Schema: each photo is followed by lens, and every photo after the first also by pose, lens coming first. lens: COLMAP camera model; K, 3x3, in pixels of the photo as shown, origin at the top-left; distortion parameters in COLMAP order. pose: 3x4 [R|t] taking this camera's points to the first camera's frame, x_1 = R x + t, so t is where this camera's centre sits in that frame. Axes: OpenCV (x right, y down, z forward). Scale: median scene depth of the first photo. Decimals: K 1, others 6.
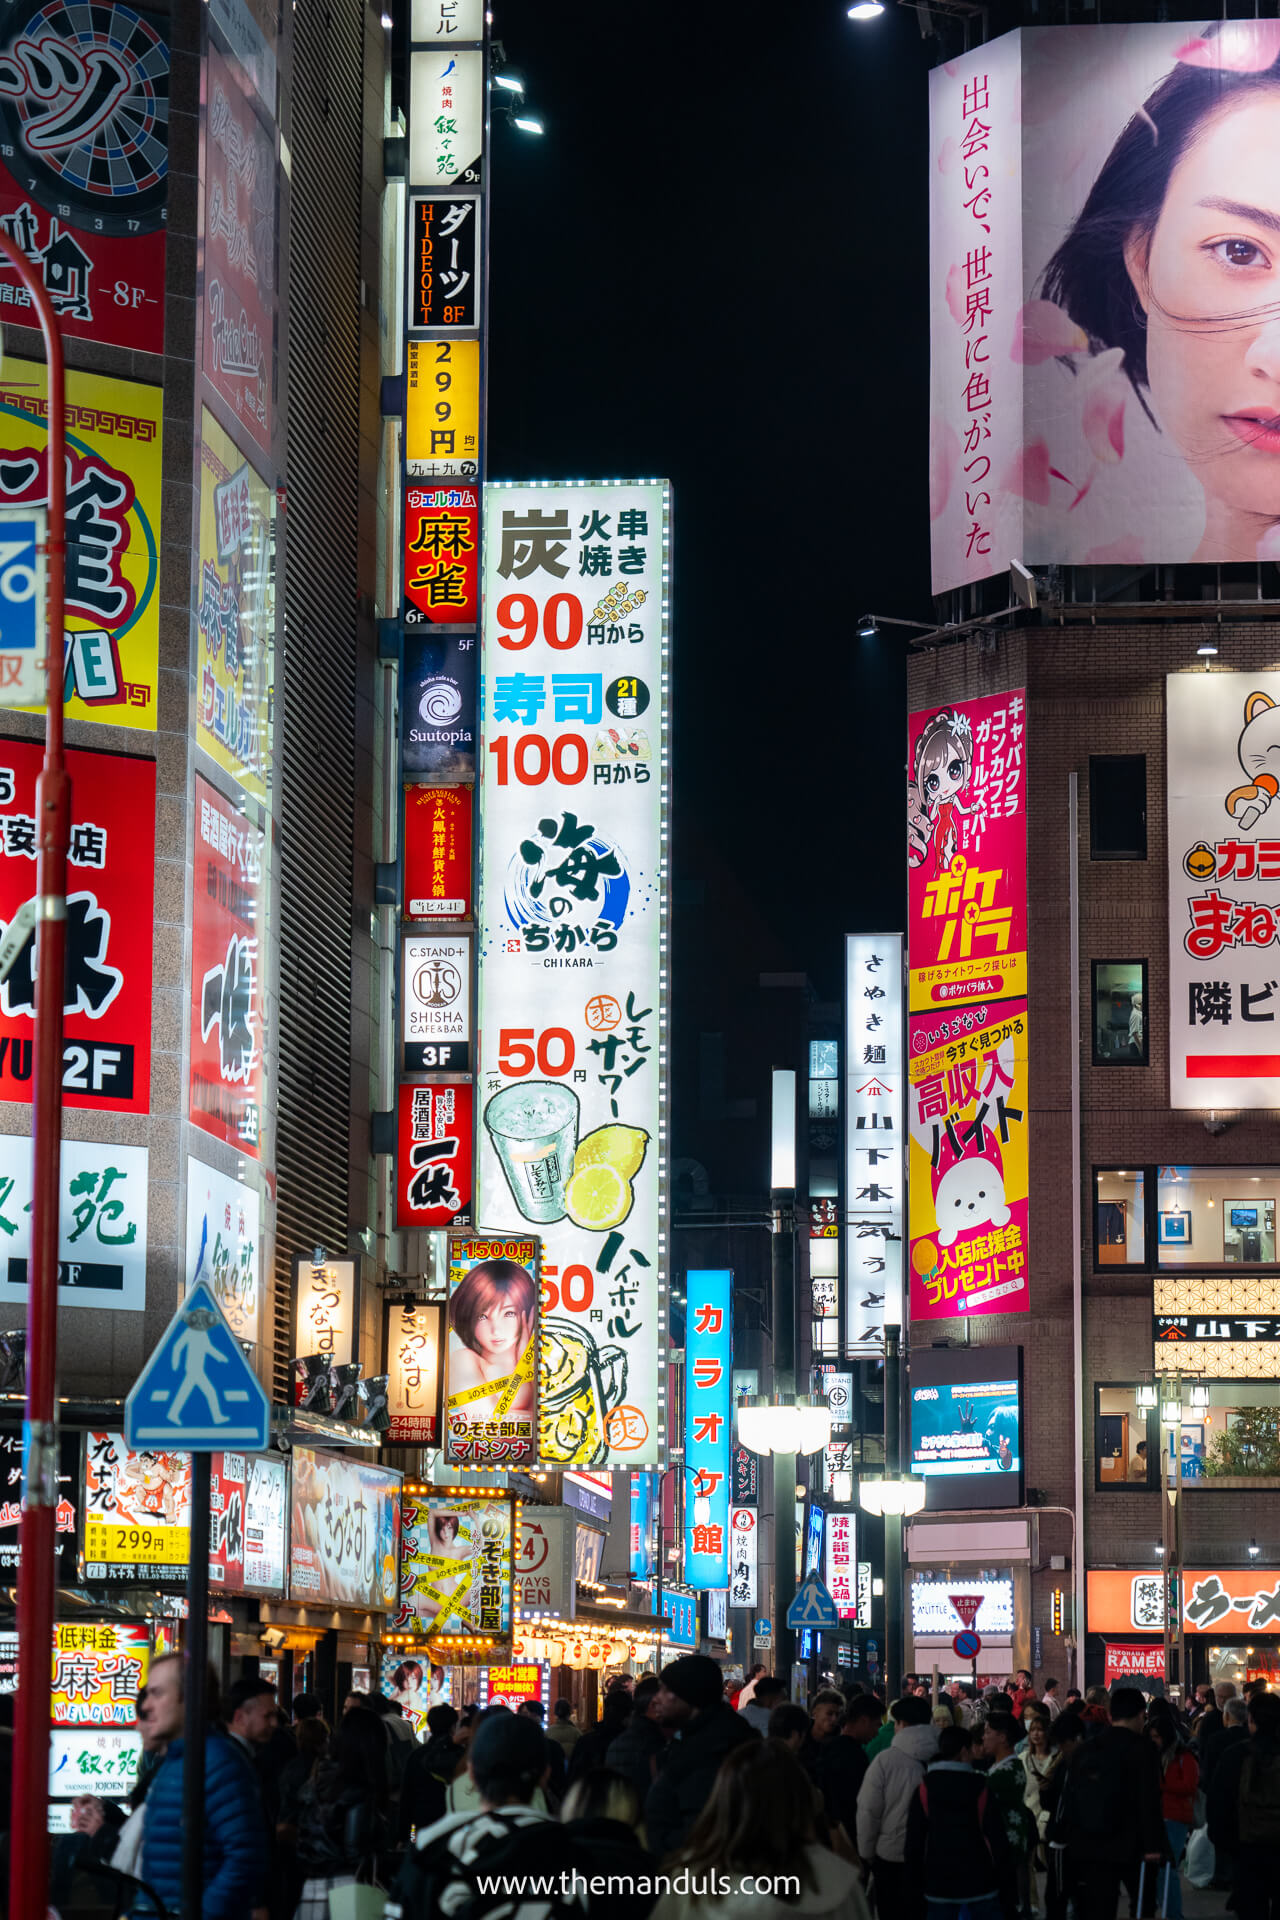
lens RADIAL K [[5245.1, 0, 640.5], [0, 5245.1, 960.2], [0, 0, 1]] dist [0.032166, 0.000000]
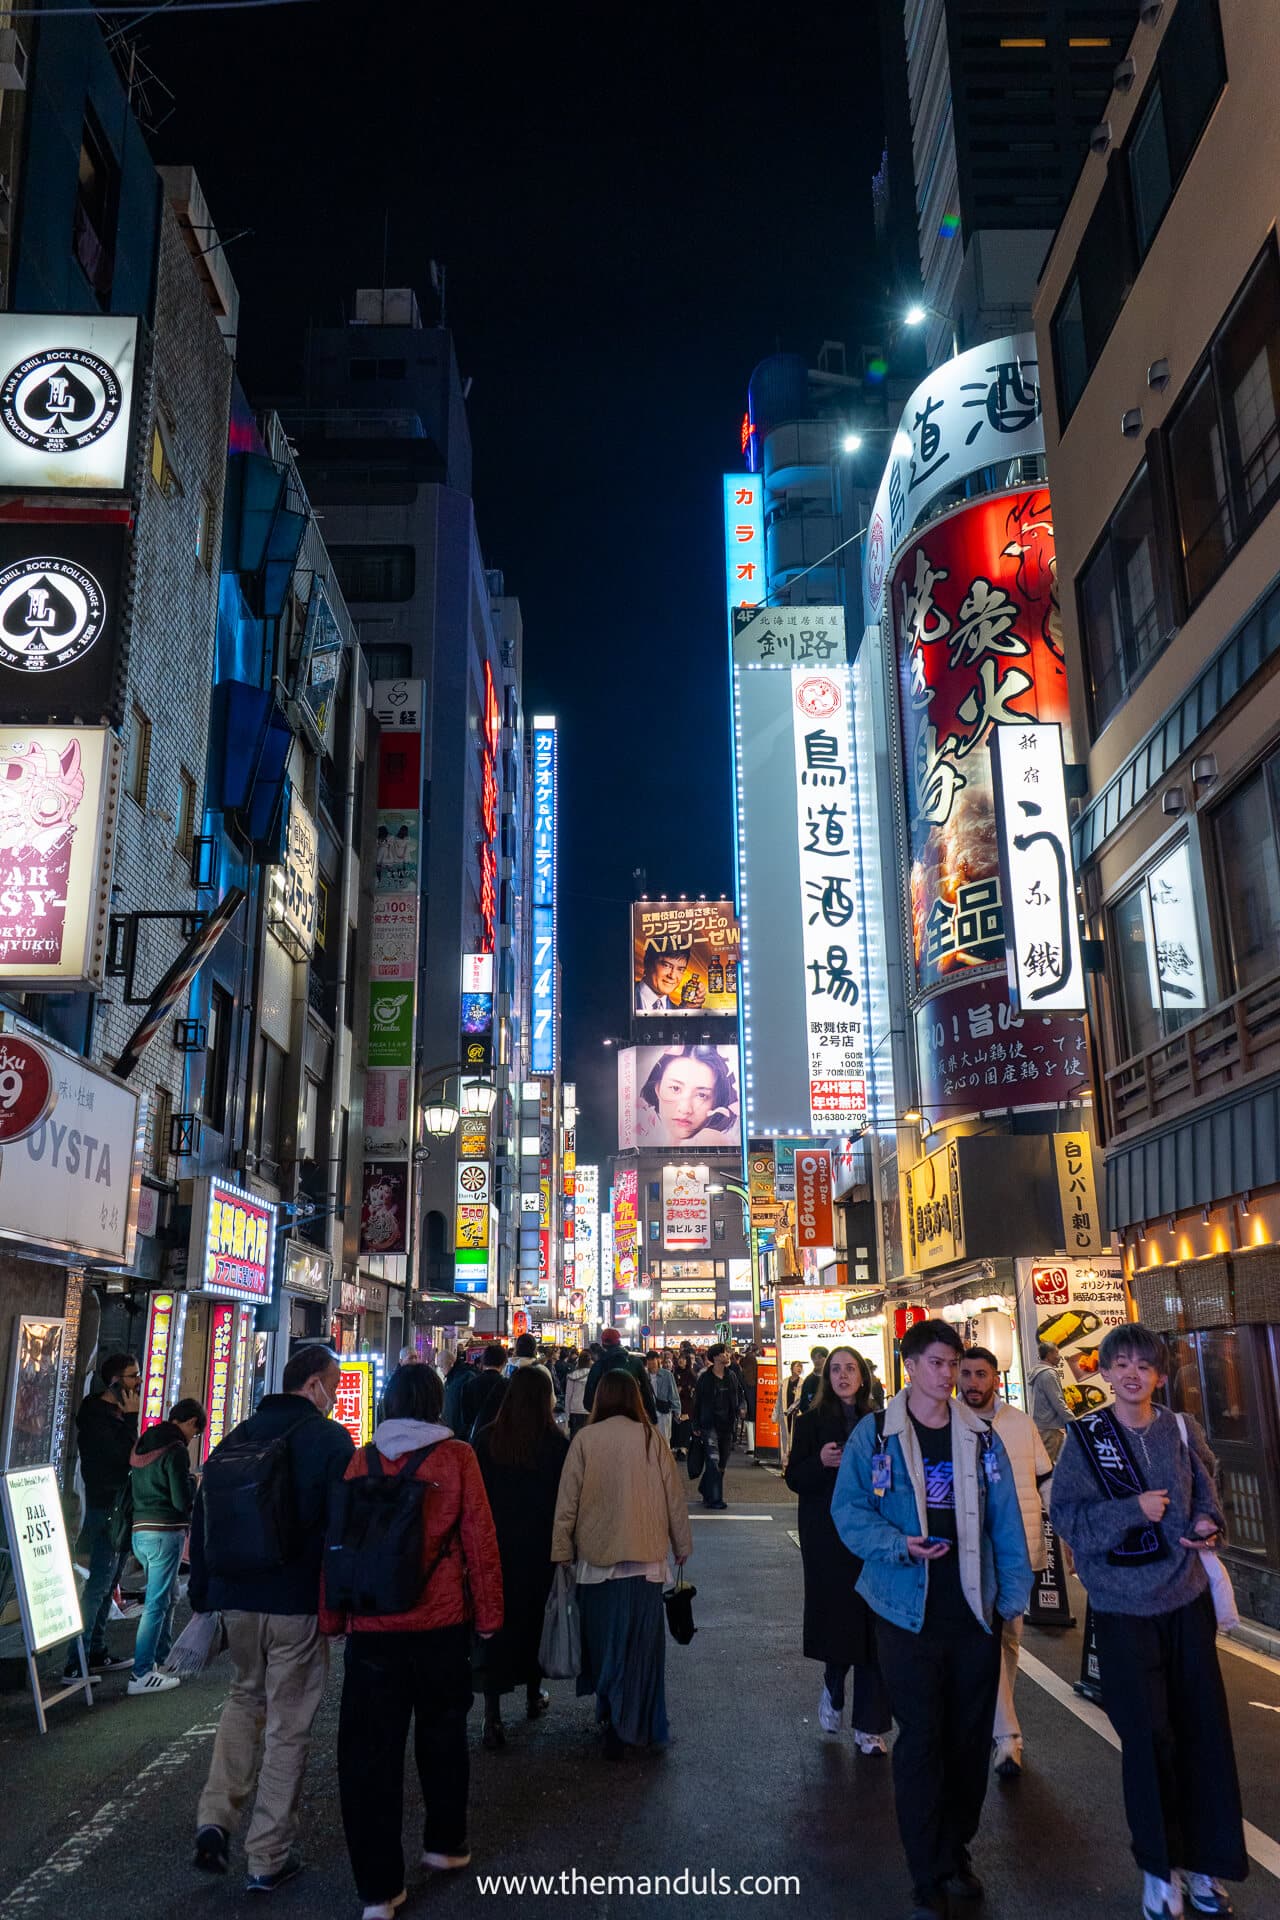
lens RADIAL K [[1468.5, 0, 638.6], [0, 1468.5, 960.0], [0, 0, 1]] dist [0.000285, 0.000082]
pose [[0.994164, 0.015018, 0.106833, -0.090498], [-0.001014, 0.991520, -0.129948, -0.069544], [-0.107878, 0.129081, 0.985749, -0.524222]]
